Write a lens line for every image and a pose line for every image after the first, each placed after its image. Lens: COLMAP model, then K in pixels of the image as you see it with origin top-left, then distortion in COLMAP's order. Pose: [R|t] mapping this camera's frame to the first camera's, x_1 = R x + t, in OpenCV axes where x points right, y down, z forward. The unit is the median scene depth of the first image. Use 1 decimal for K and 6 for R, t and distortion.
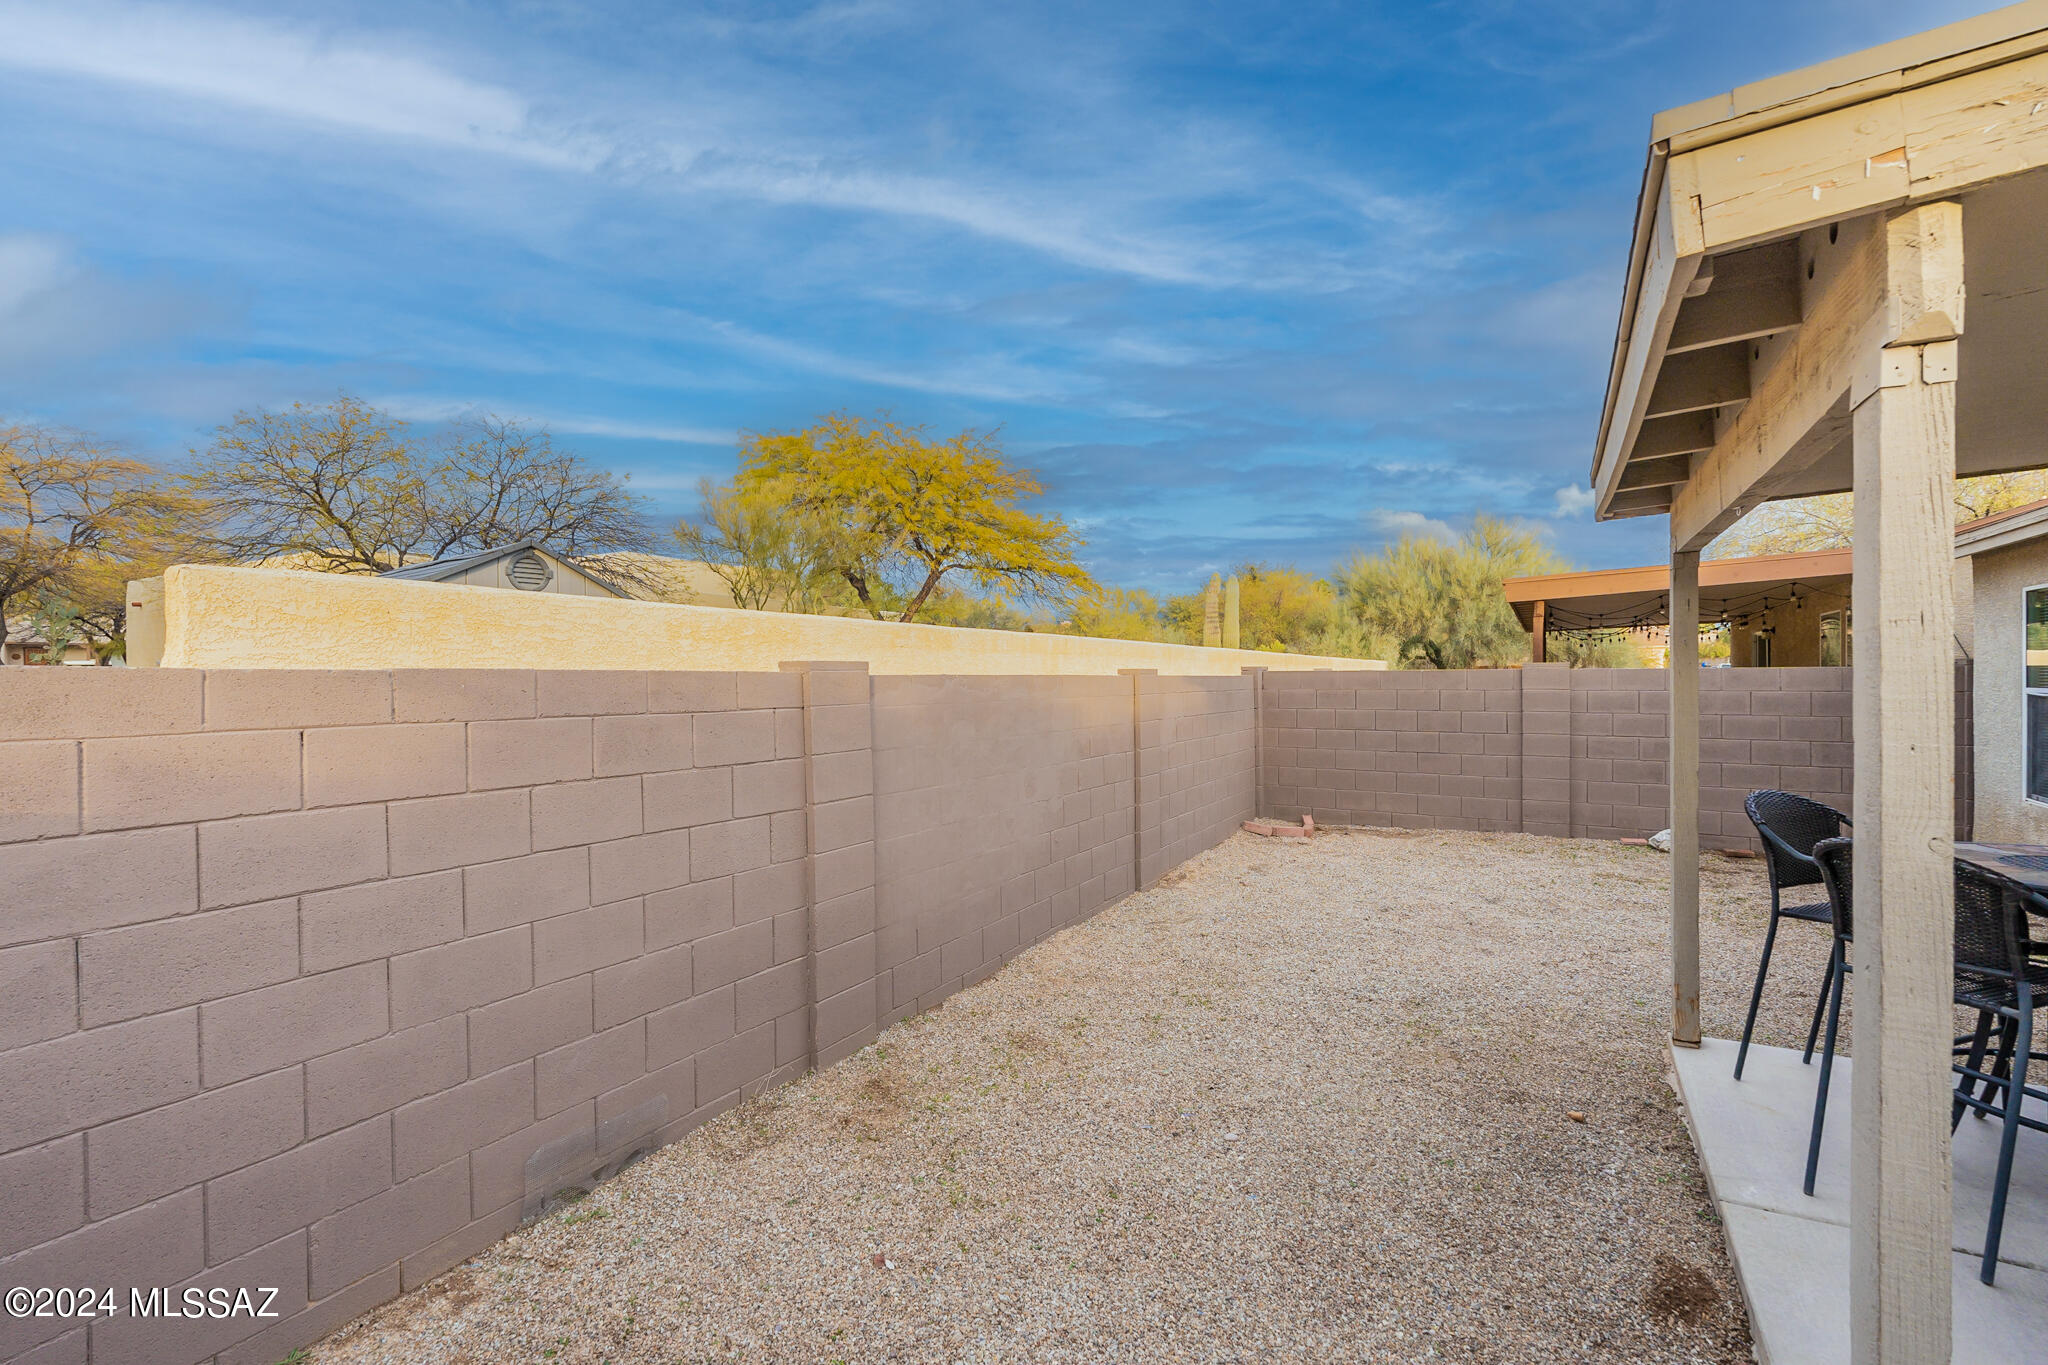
lens RADIAL K [[899.9, 0, 1018.9], [0, 899.9, 683.3], [0, 0, 1]] dist [-0.006343, 0.002568]
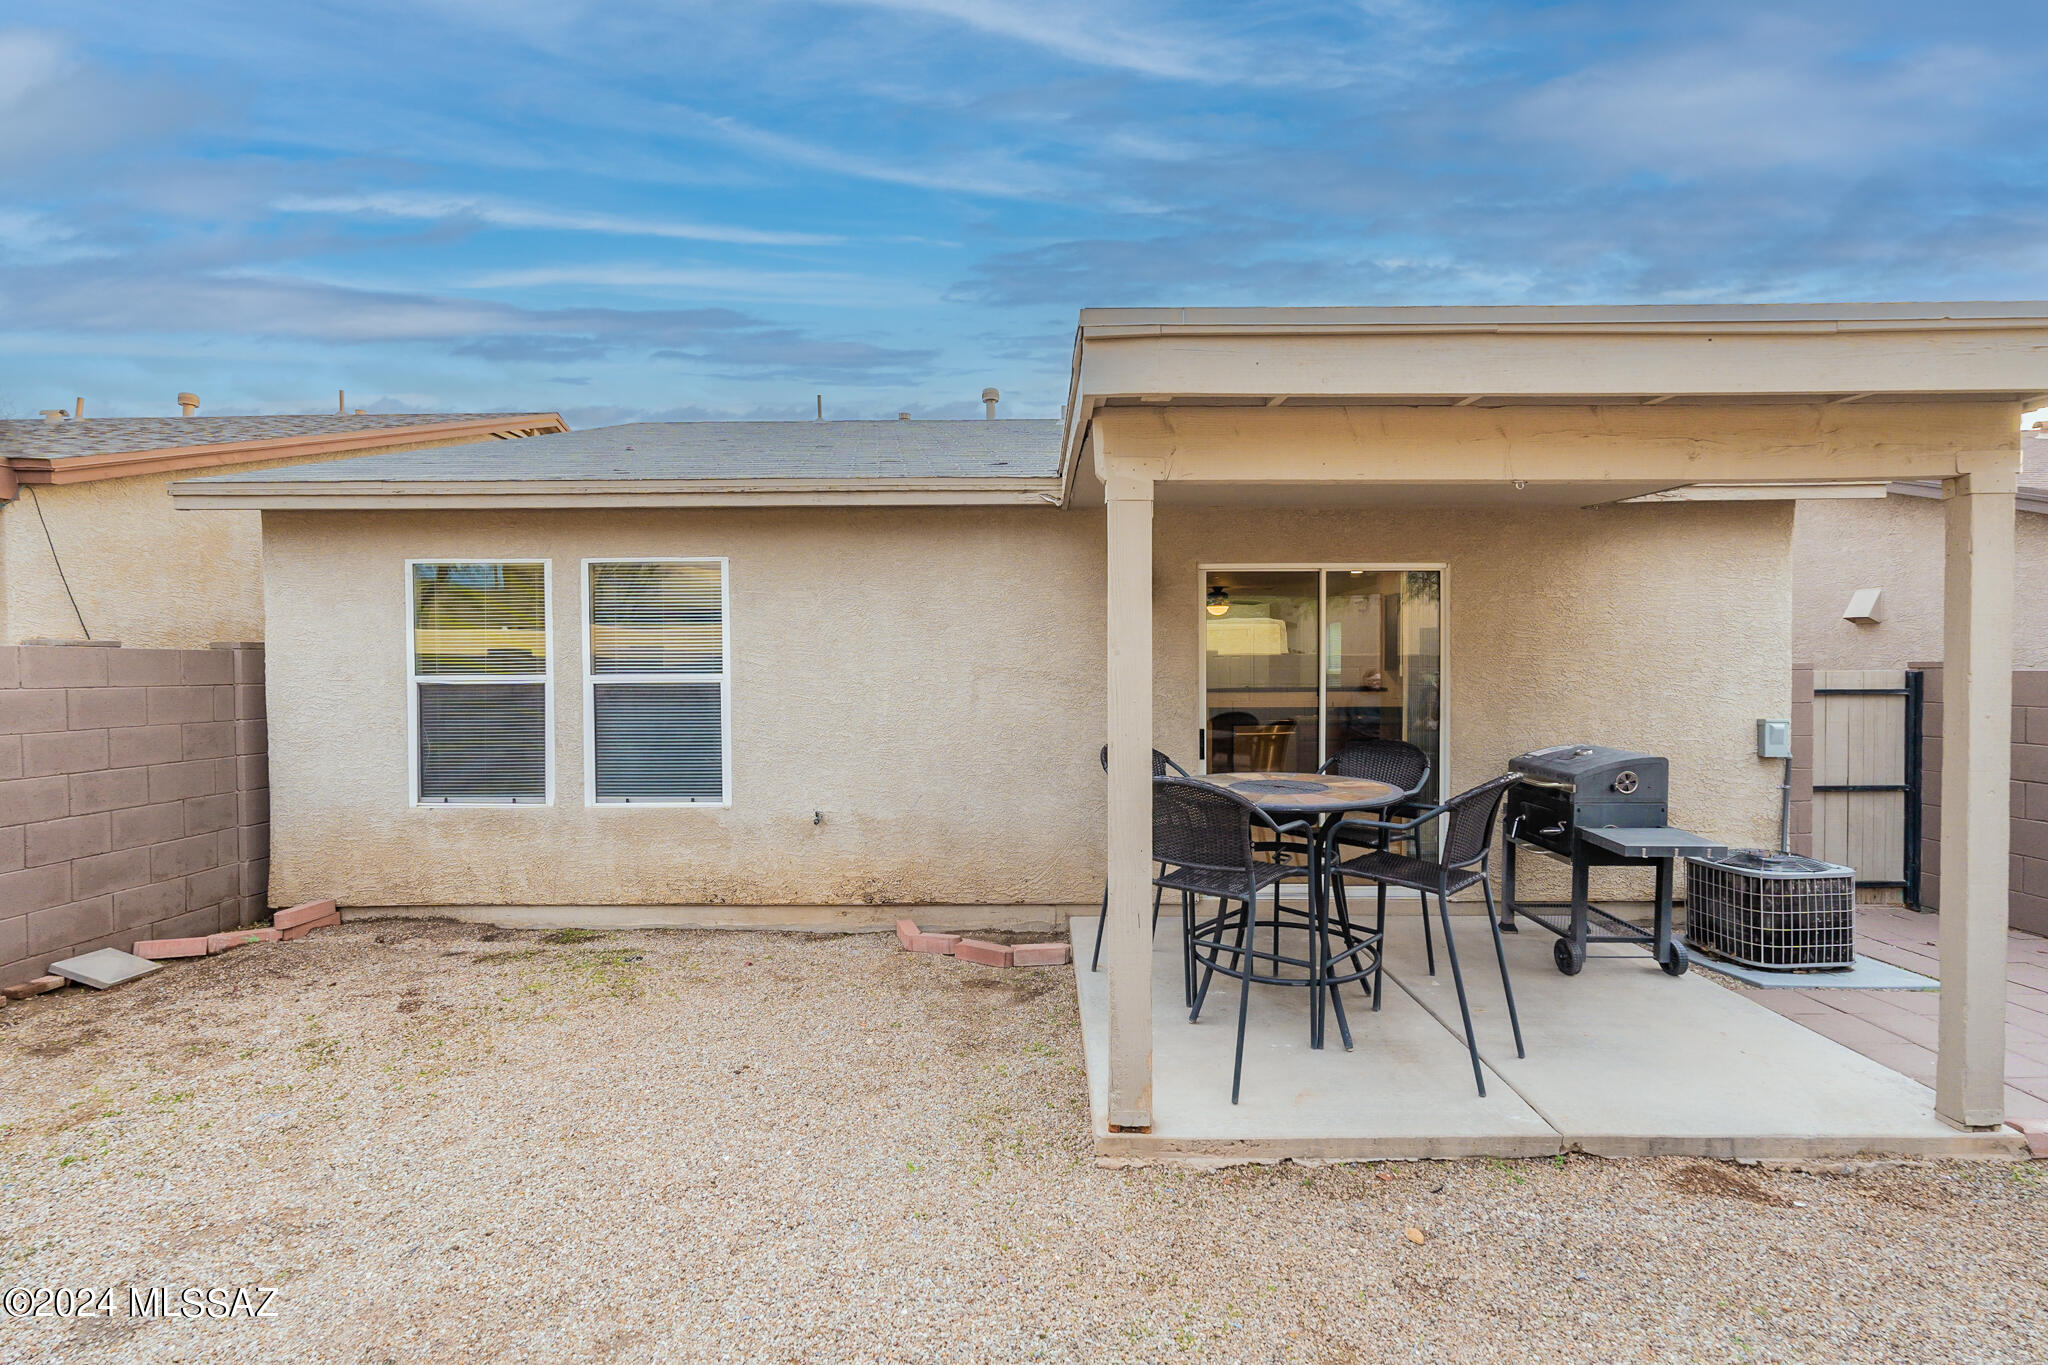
lens RADIAL K [[899.9, 0, 1021.0], [0, 899.9, 680.5], [0, 0, 1]] dist [-0.006343, 0.002568]
pose [[-0.501263, -0.005493, 0.865278, 0.070239], [0.014682, 0.999782, 0.014853, 0.004557], [-0.865171, 0.020149, -0.501073, 0.761924]]
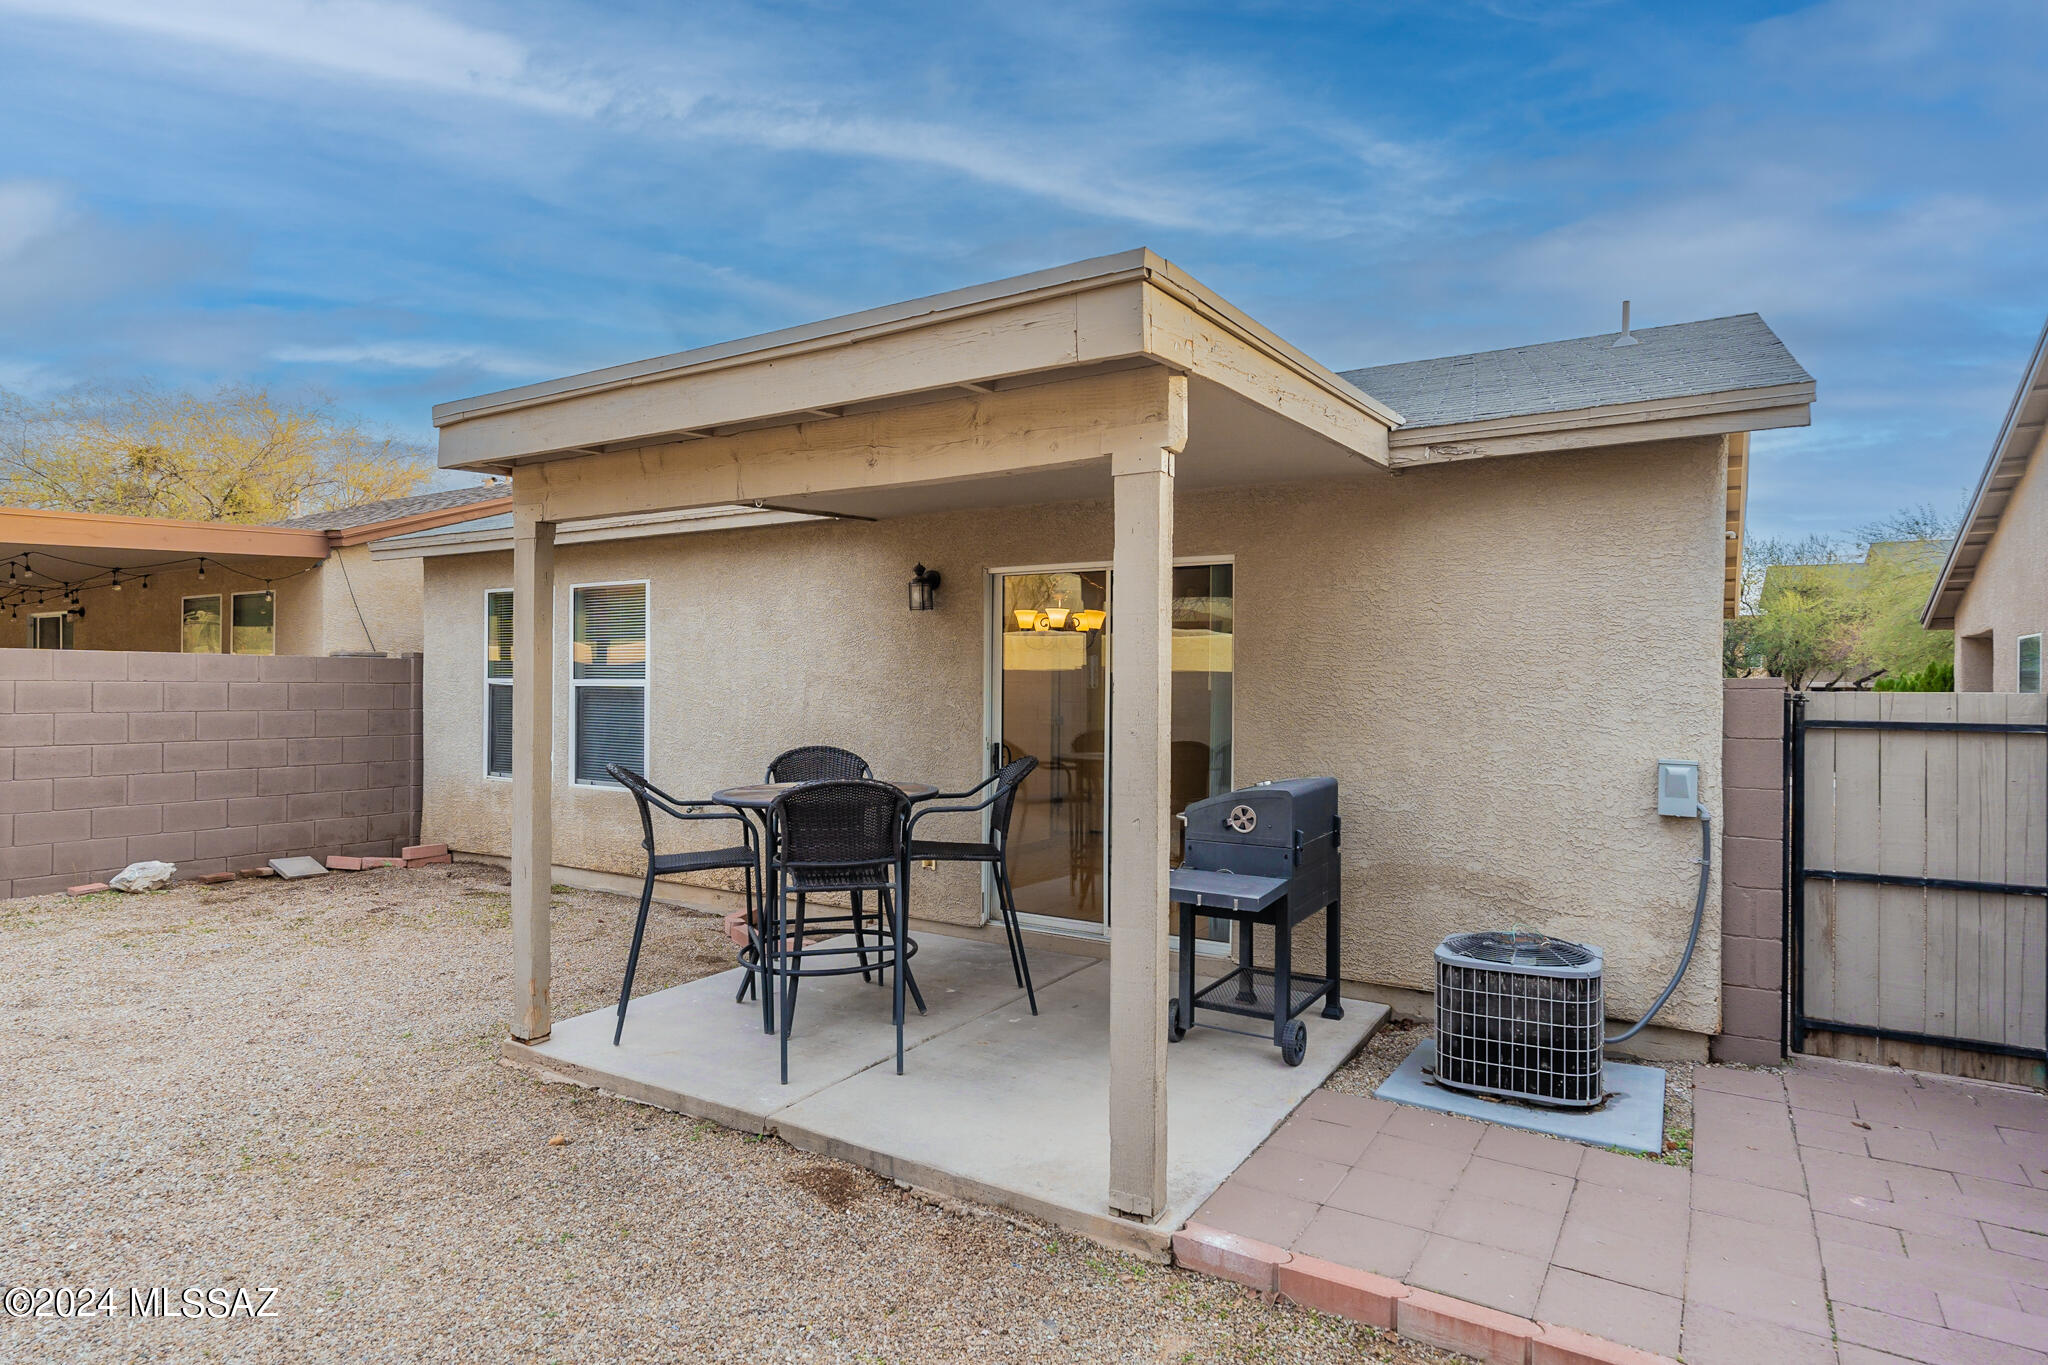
lens RADIAL K [[1126.3, 0, 1030.6], [0, 1126.3, 678.2], [0, 0, 1]] dist [-0.002731, 0.001440]
pose [[0.023989, 0.009829, 0.999664, -0.225439], [0.000275, 0.999952, -0.009839, 0.015913], [-0.999712, 0.000511, 0.023986, 0.232818]]
